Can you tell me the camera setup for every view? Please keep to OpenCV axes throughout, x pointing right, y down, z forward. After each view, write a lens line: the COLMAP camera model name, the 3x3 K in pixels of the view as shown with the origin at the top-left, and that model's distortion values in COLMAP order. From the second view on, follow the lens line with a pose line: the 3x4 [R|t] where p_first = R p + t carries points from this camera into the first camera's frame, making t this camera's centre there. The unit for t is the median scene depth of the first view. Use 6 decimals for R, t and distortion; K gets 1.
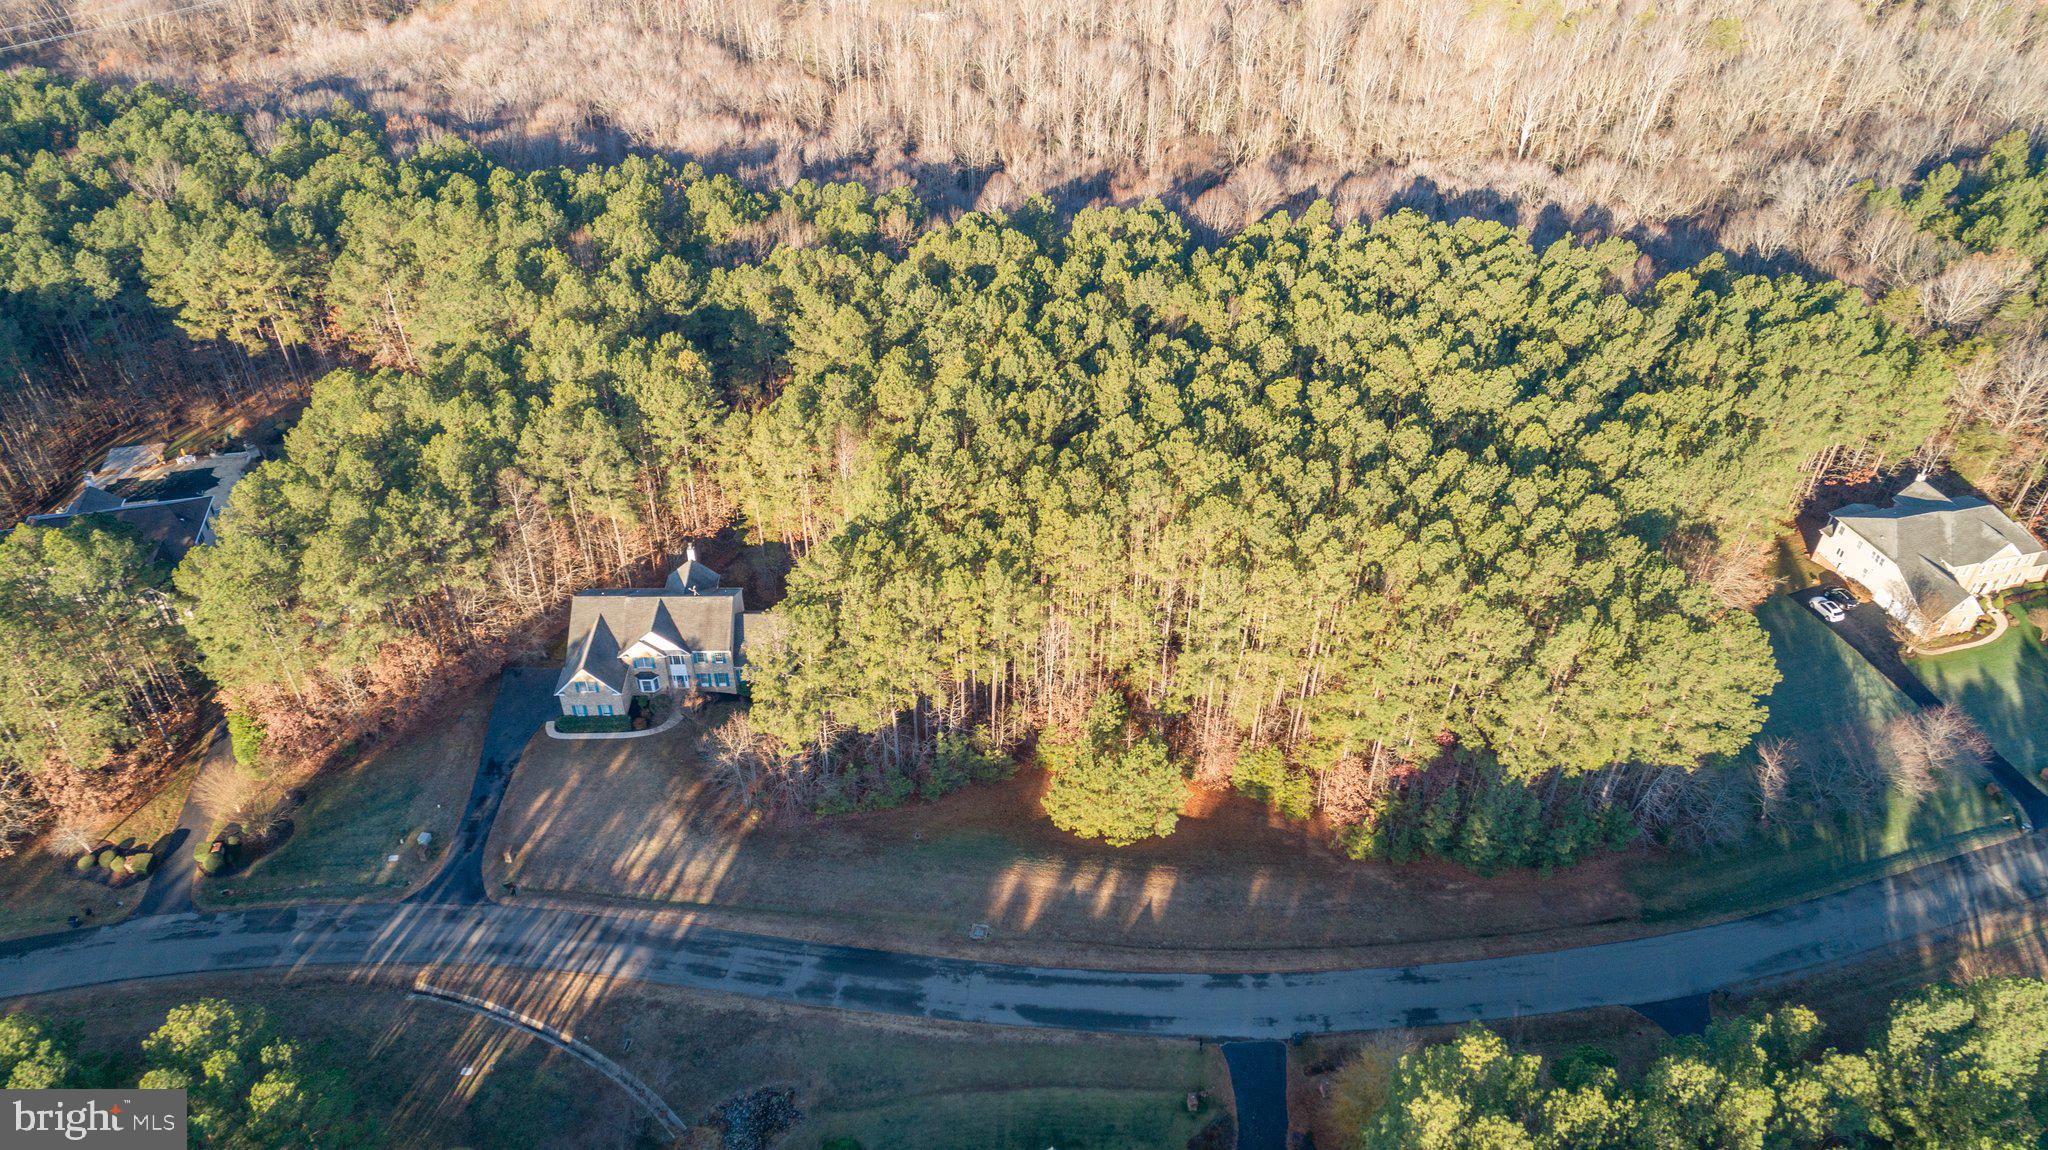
lens RADIAL K [[1383.0, 0, 1012.8], [0, 1383.0, 572.4], [0, 0, 1]] dist [-0.015220, 0.013668]
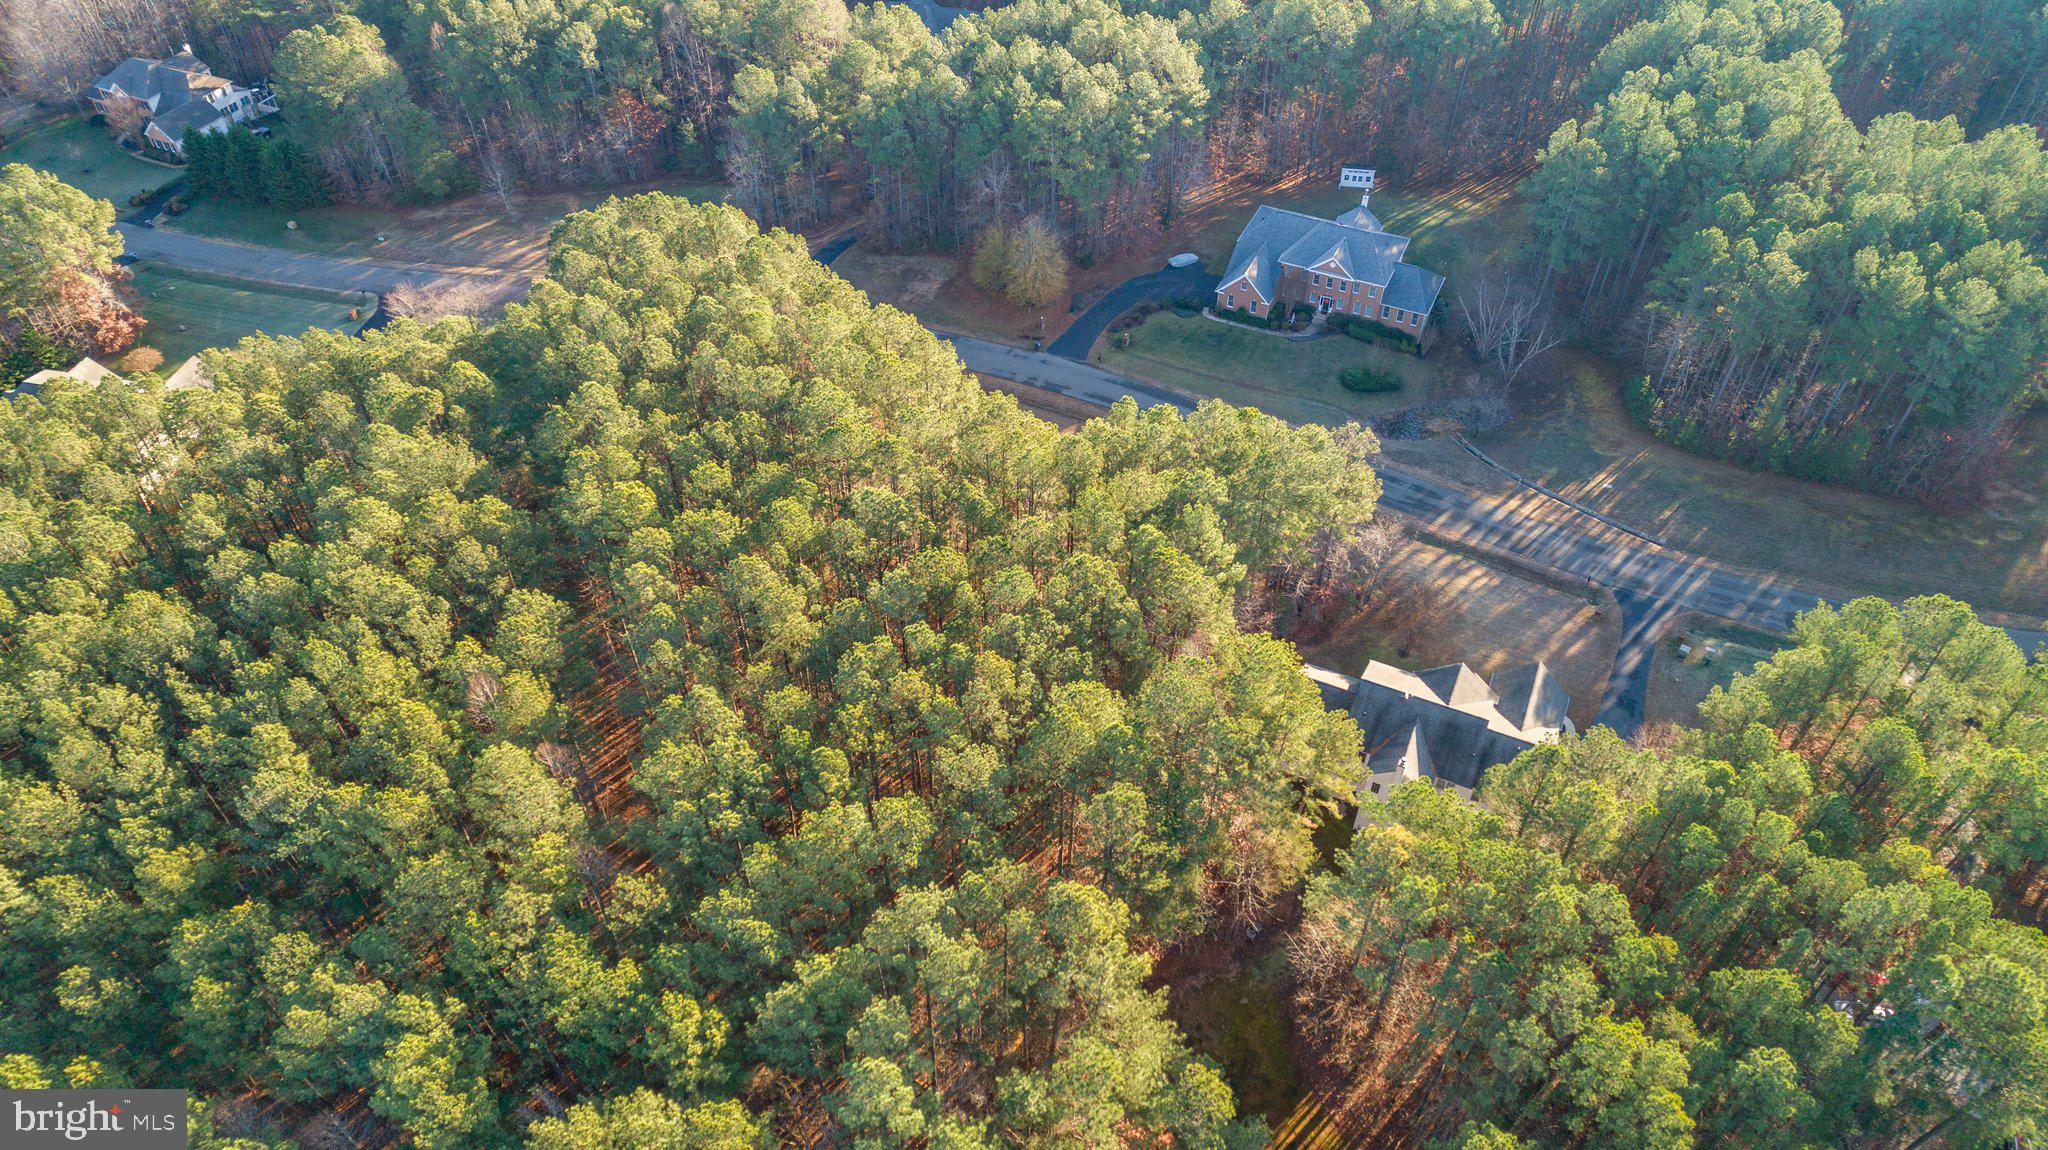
lens RADIAL K [[1383.0, 0, 1033.4], [0, 1383.0, 552.2], [0, 0, 1]] dist [-0.015220, 0.013668]
pose [[-0.891826, -0.322248, 0.317494, -0.288573], [0.264925, 0.196851, 0.943962, -0.882542], [-0.366689, 0.925962, -0.090185, 1.162830]]
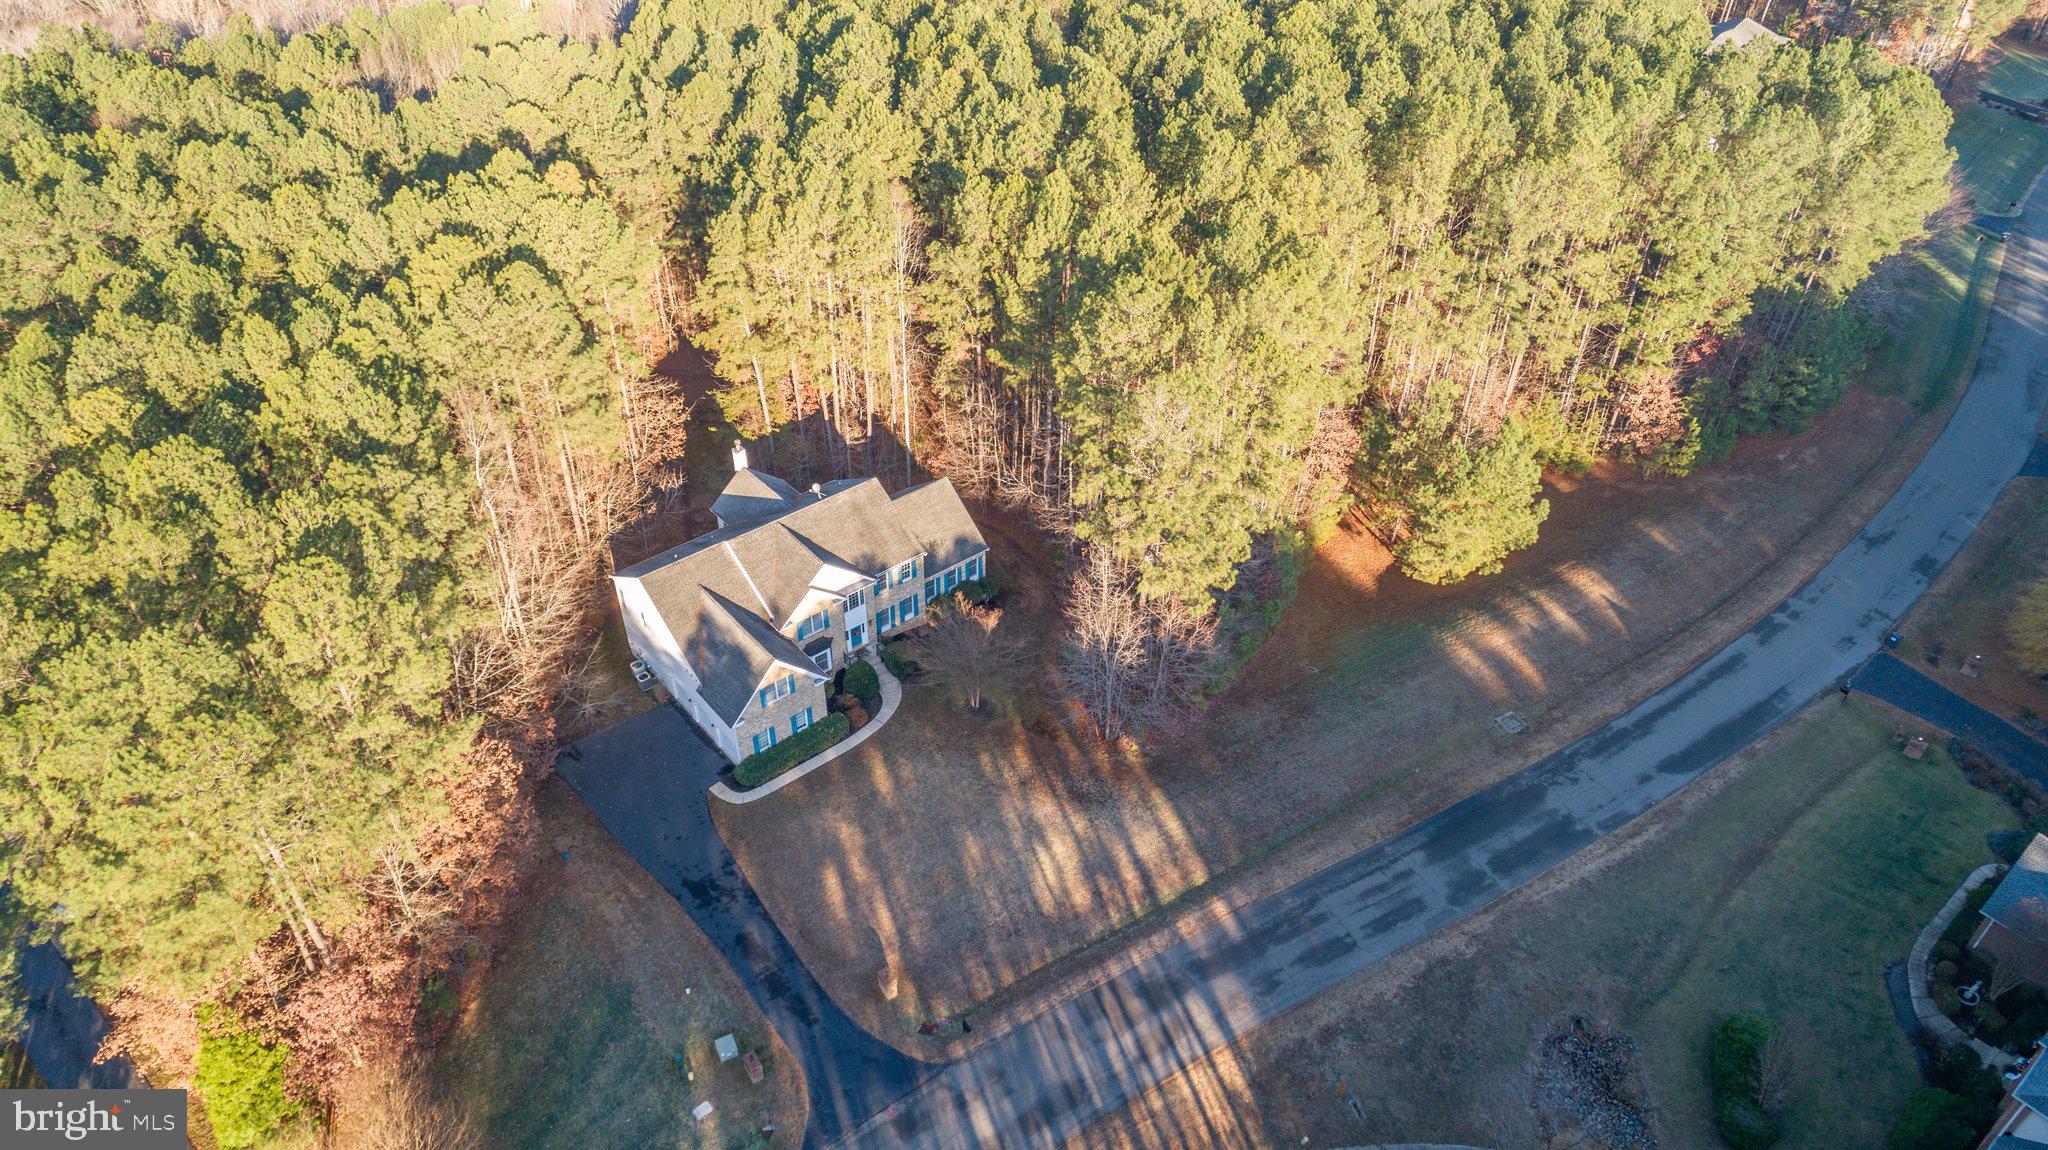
lens RADIAL K [[1383.0, 0, 1018.2], [0, 1383.0, 578.3], [0, 0, 1]] dist [-0.015220, 0.013668]
pose [[0.791279, -0.386899, 0.473484, -0.499902], [0.376800, 0.918391, 0.120745, 0.008979], [-0.481560, 0.082866, 0.872487, 0.463037]]
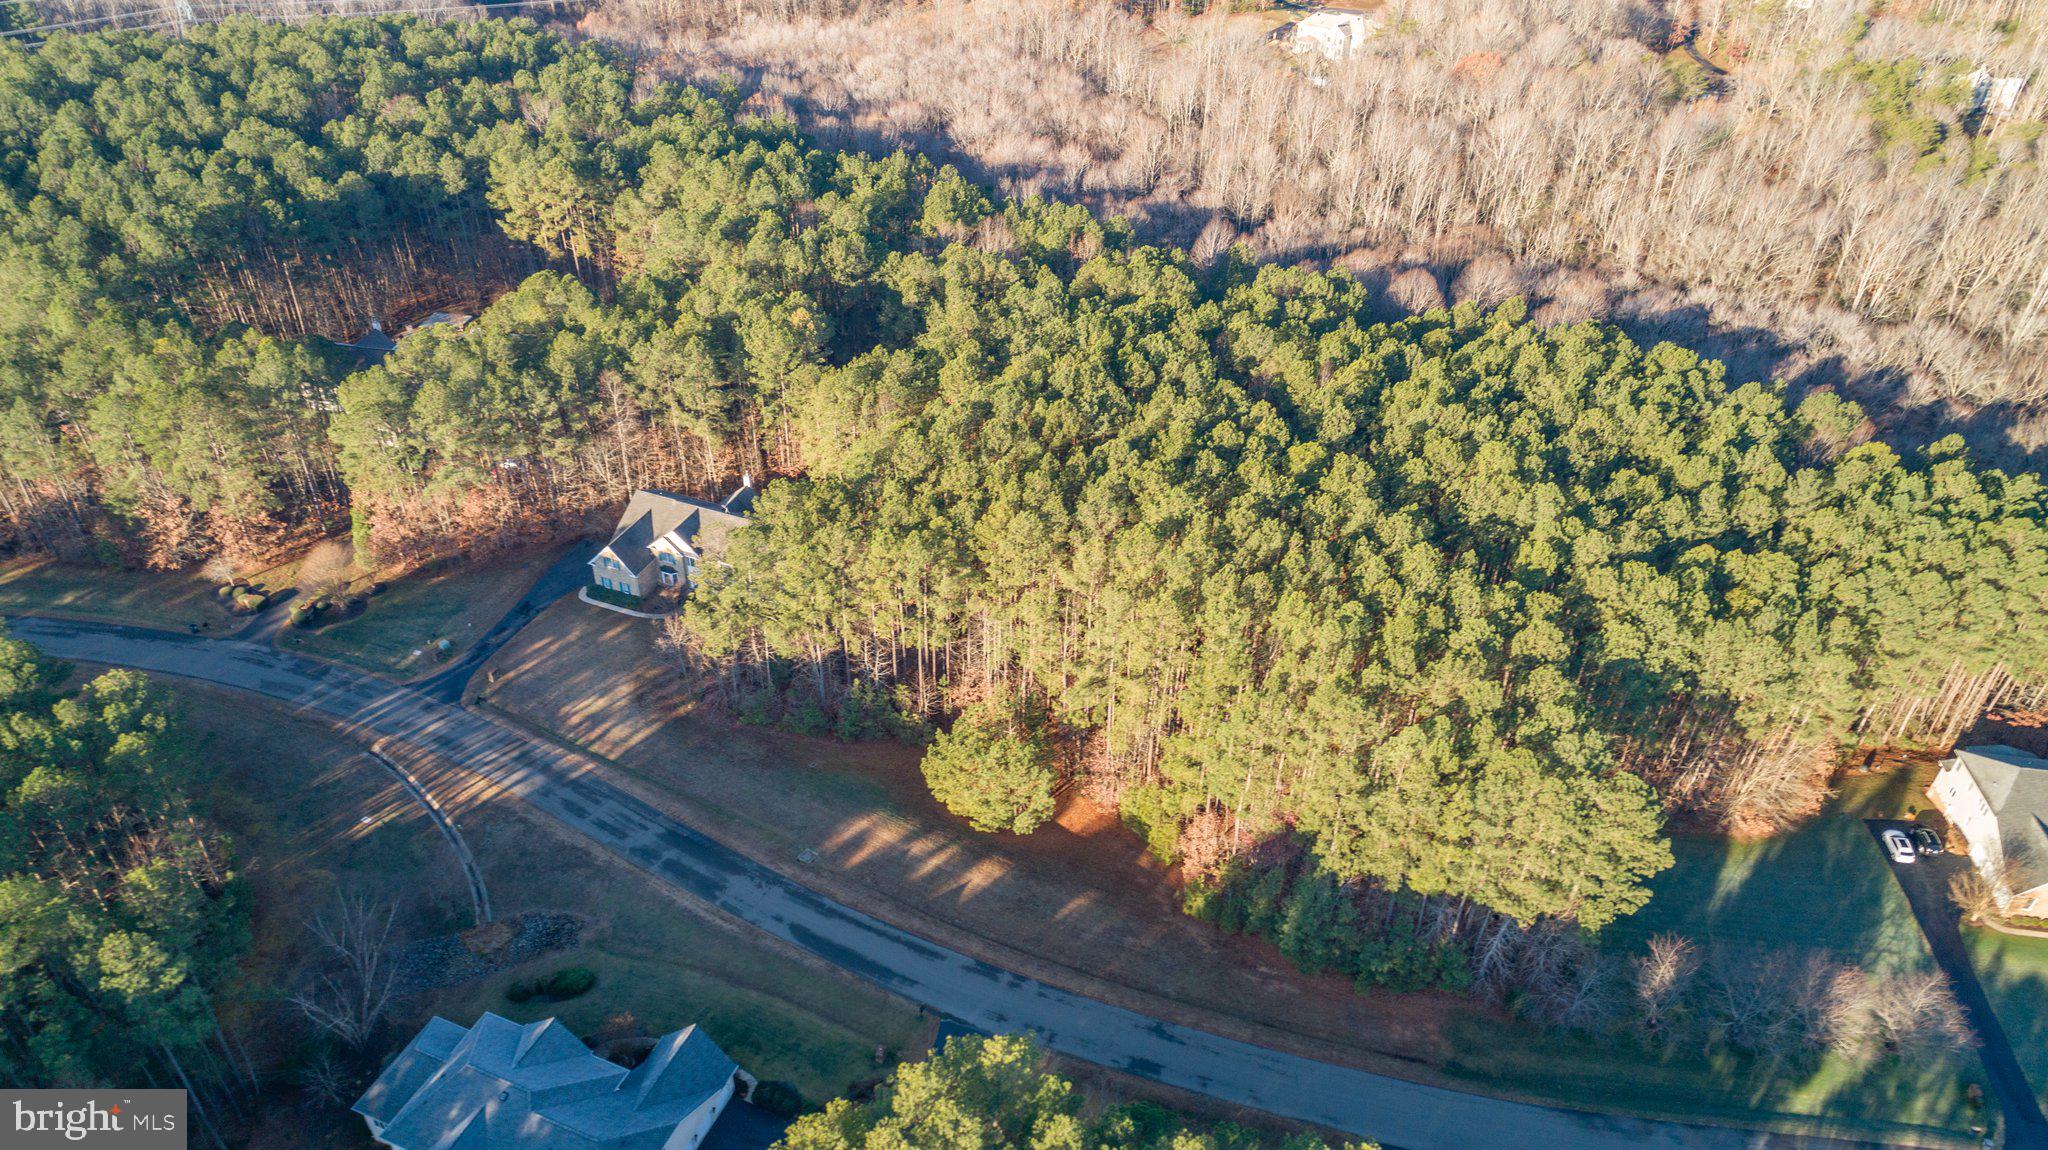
lens RADIAL K [[1383.0, 0, 1014.0], [0, 1383.0, 564.4], [0, 0, 1]] dist [-0.015220, 0.013668]
pose [[0.914573, 0.240967, -0.324794, 0.393908], [-0.255658, 0.966764, -0.002648, 0.000074], [0.313361, 0.085458, 0.945781, 0.005046]]
